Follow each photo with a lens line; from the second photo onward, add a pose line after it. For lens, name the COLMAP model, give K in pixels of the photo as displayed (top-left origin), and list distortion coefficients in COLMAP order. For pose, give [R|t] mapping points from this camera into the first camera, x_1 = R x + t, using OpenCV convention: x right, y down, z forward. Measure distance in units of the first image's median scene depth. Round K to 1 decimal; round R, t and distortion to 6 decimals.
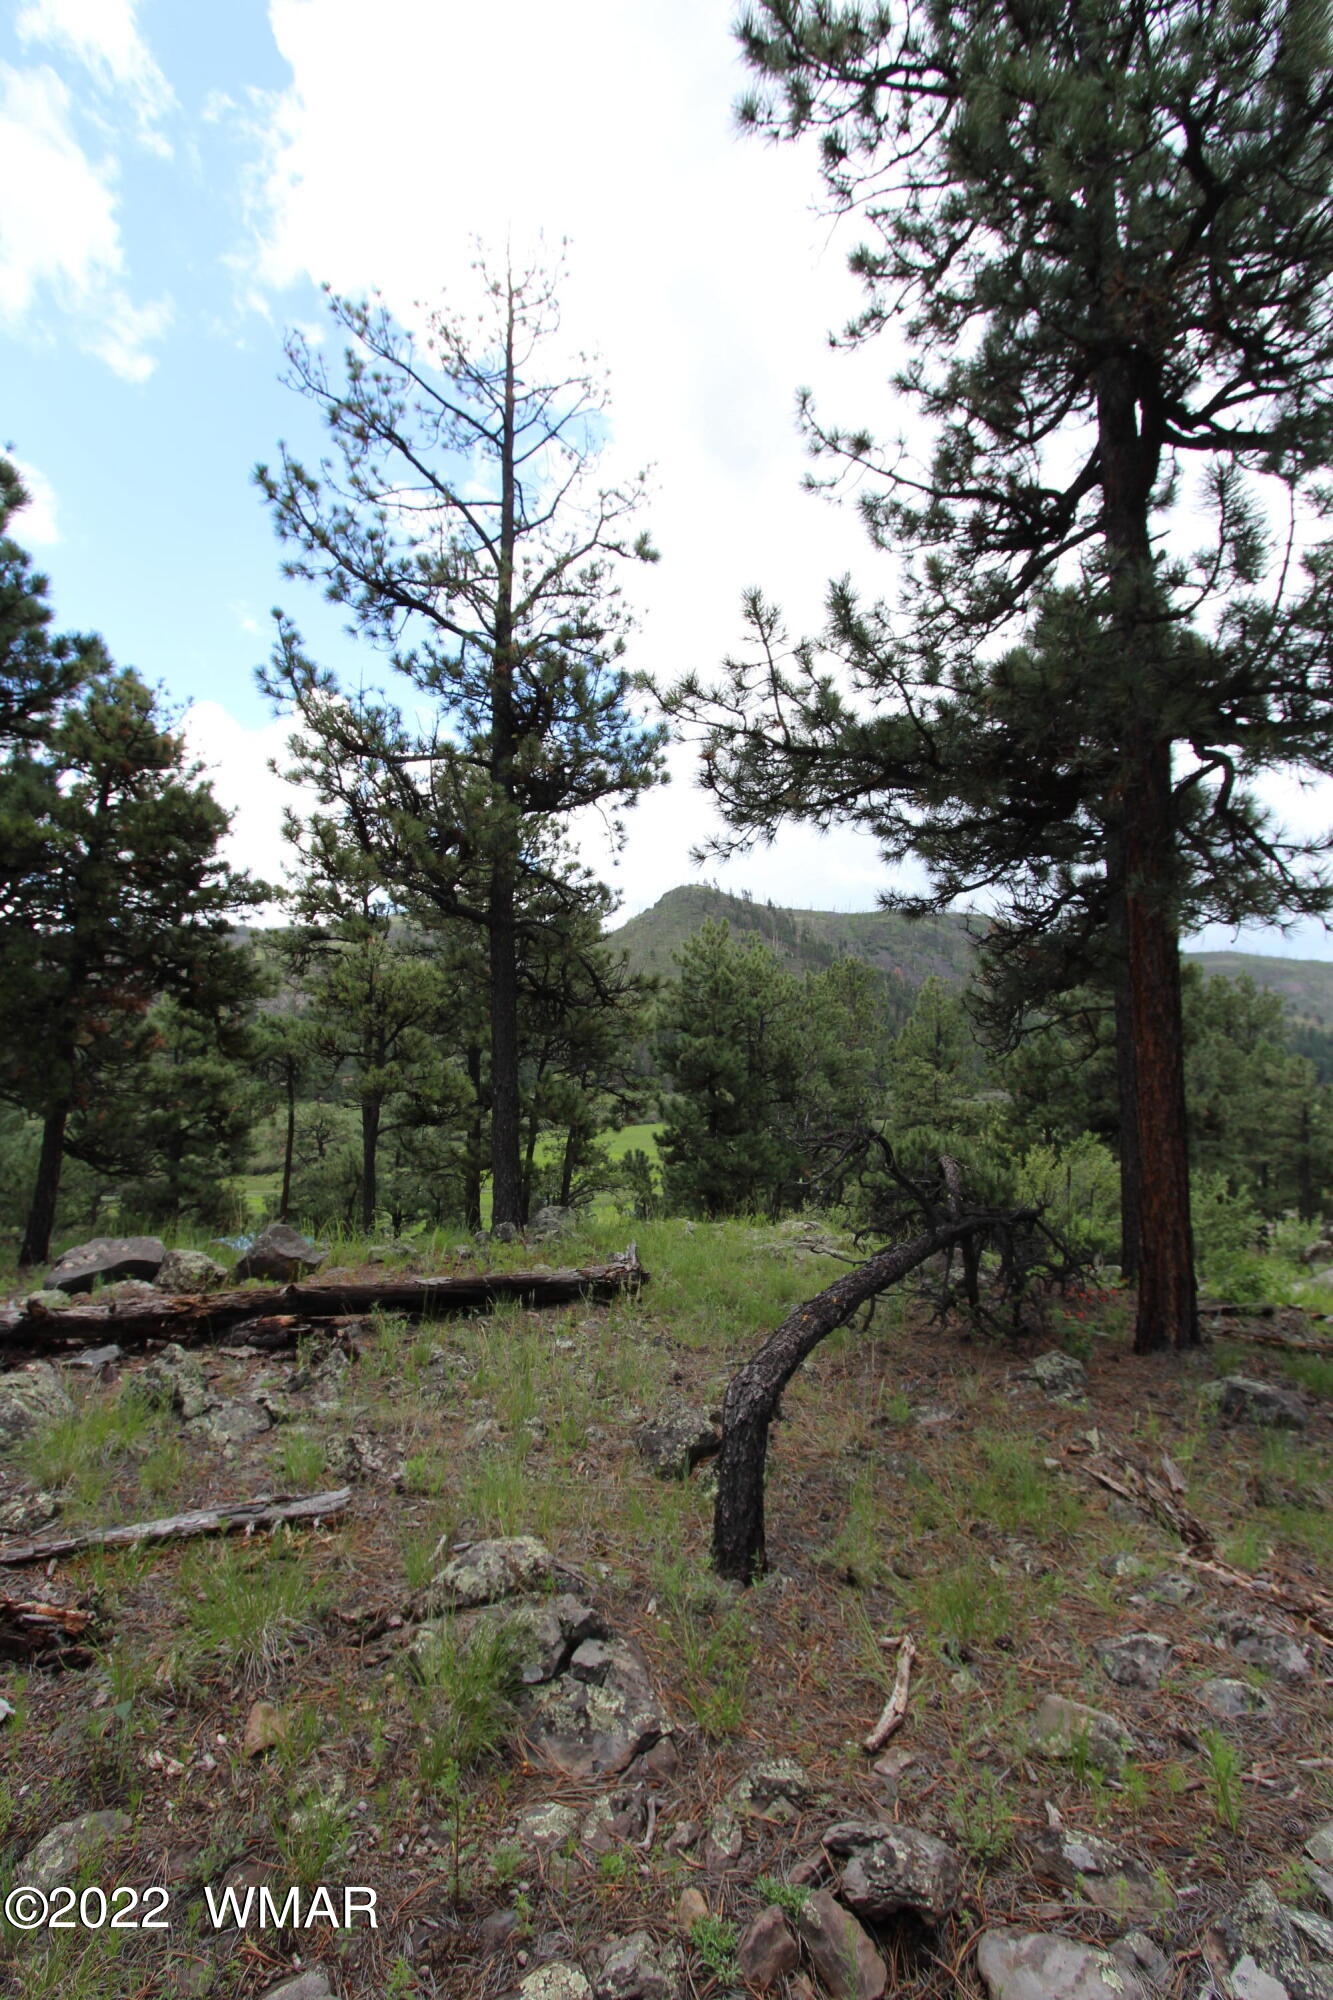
lens RADIAL K [[937.0, 0, 668.5], [0, 937.0, 992.6], [0, 0, 1]] dist [-0.000142, -0.000174]
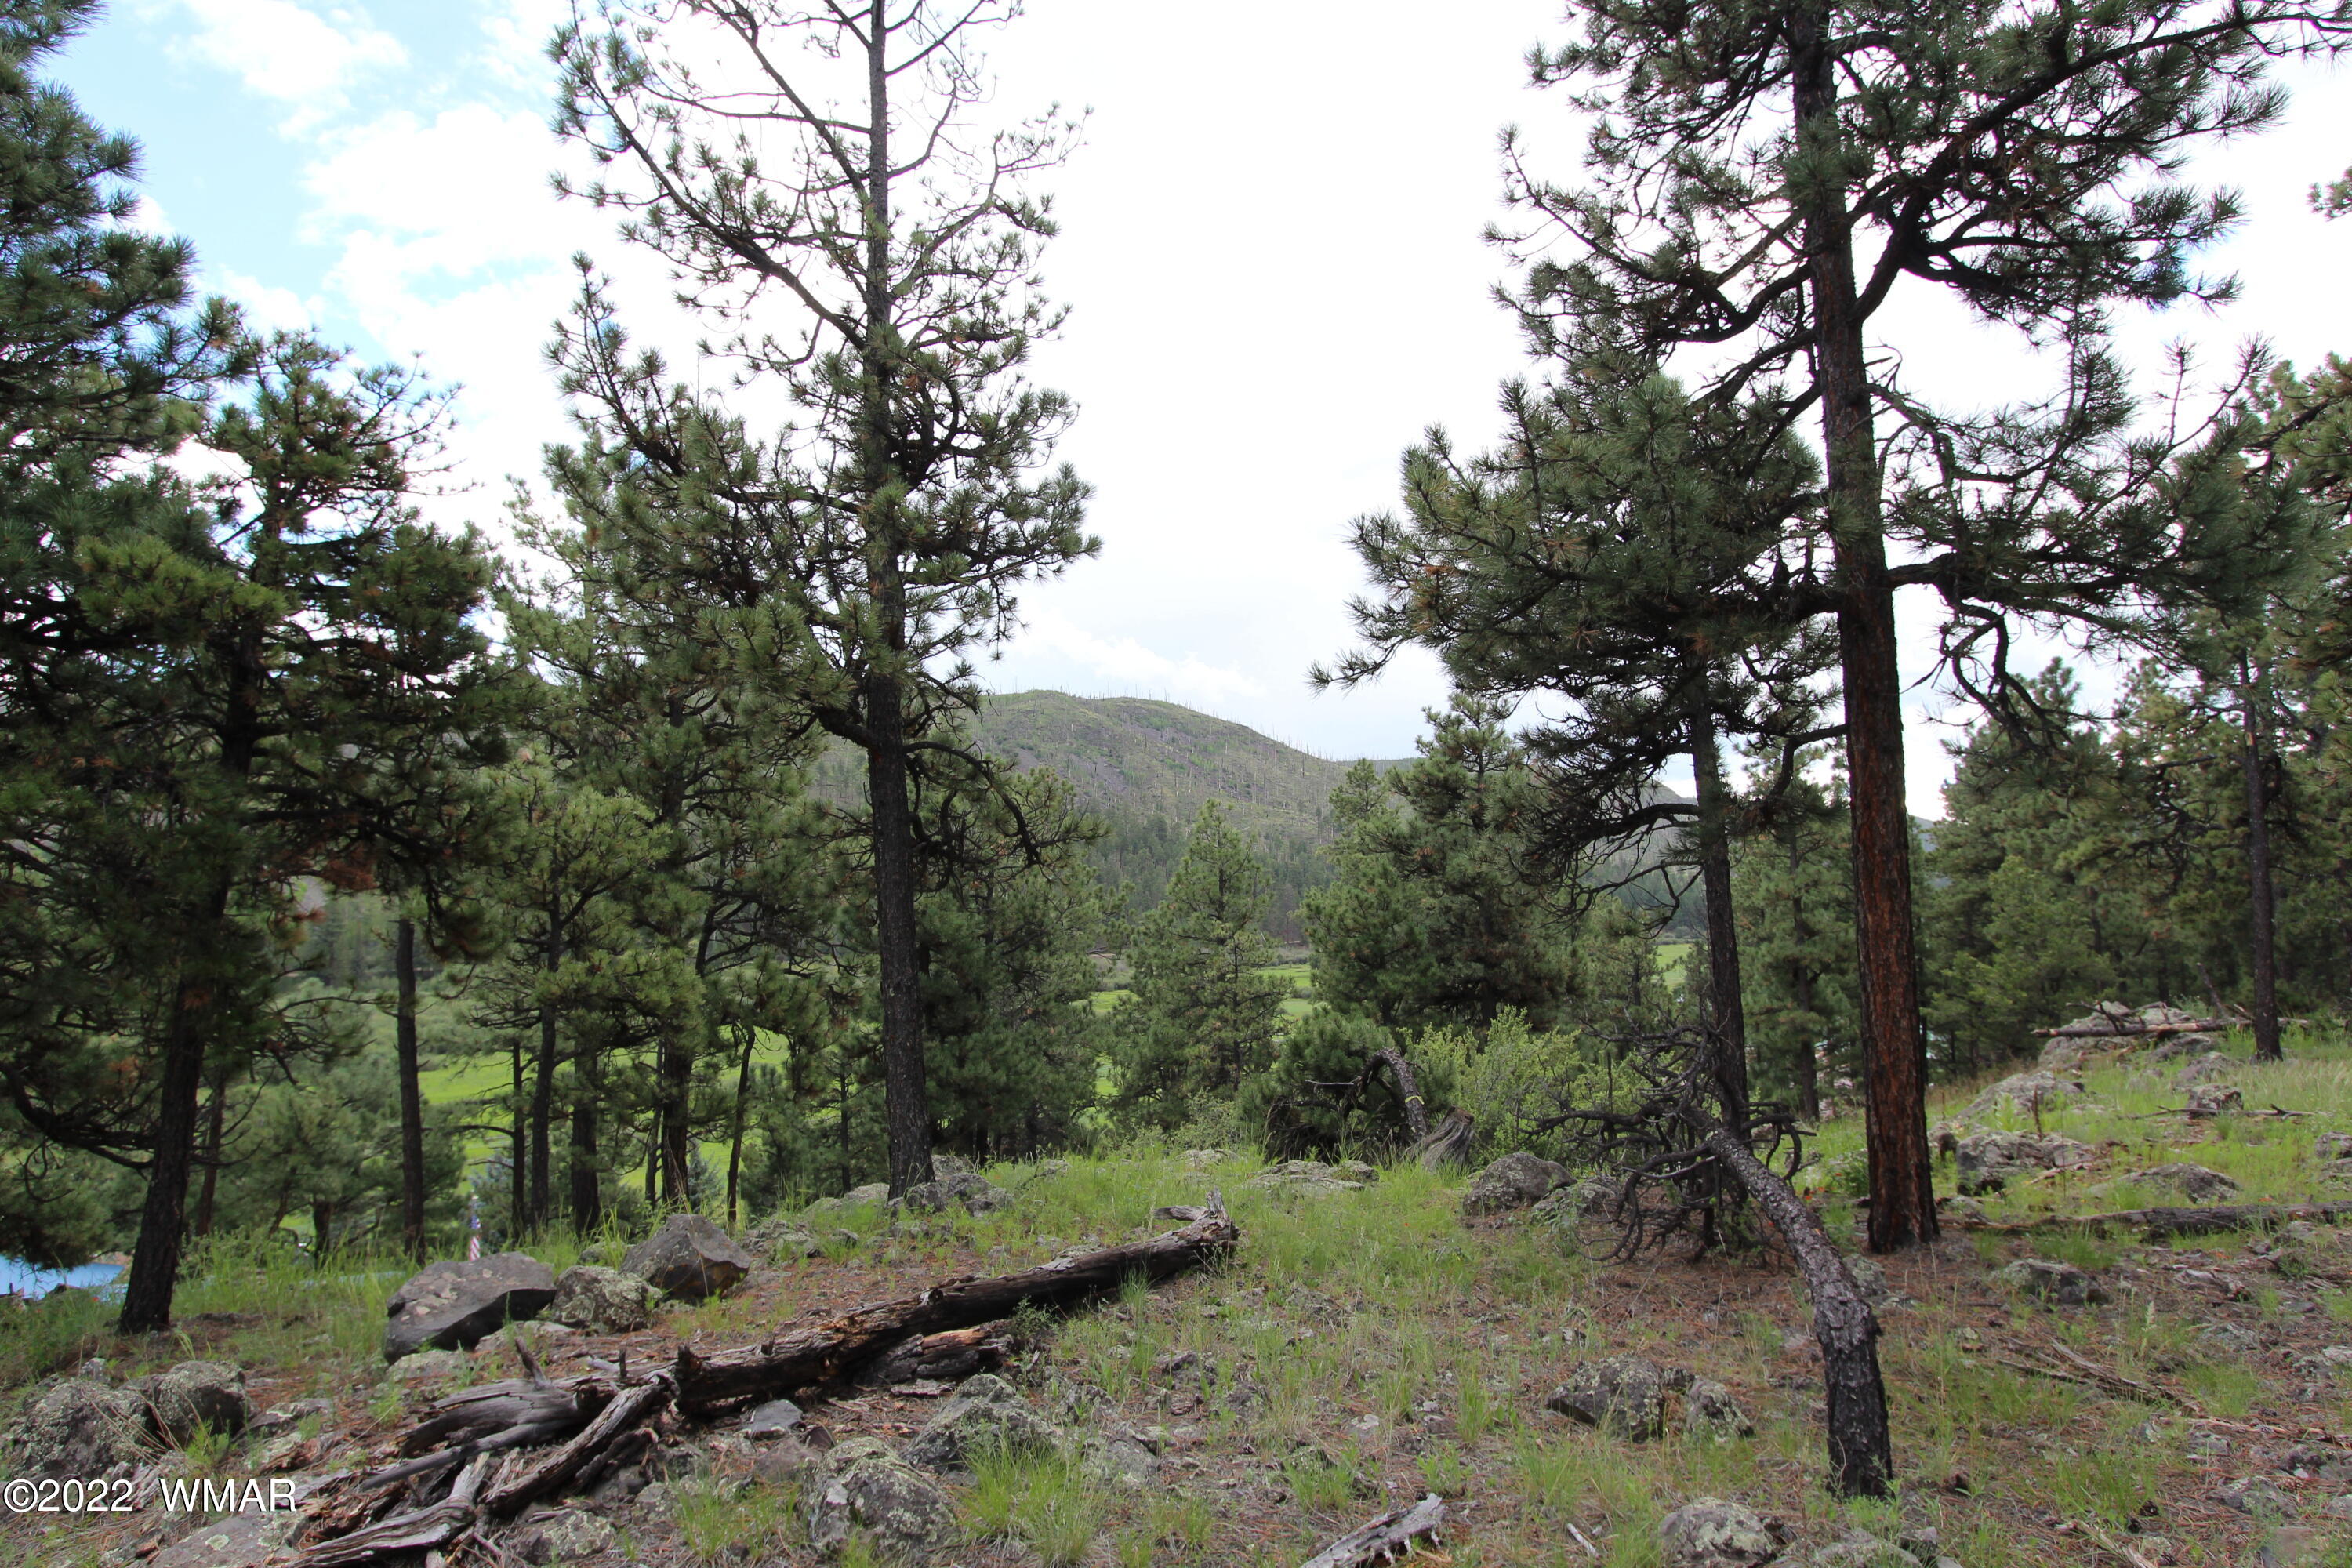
lens RADIAL K [[1400.7, 0, 1174.9], [0, 1400.7, 790.1], [0, 0, 1]] dist [0.005811, 0.000686]
pose [[0.939803, 0.003035, 0.341704, -0.334083], [0.002942, 0.999852, -0.016972, -0.023838], [-0.341704, 0.016955, 0.939655, -0.030826]]
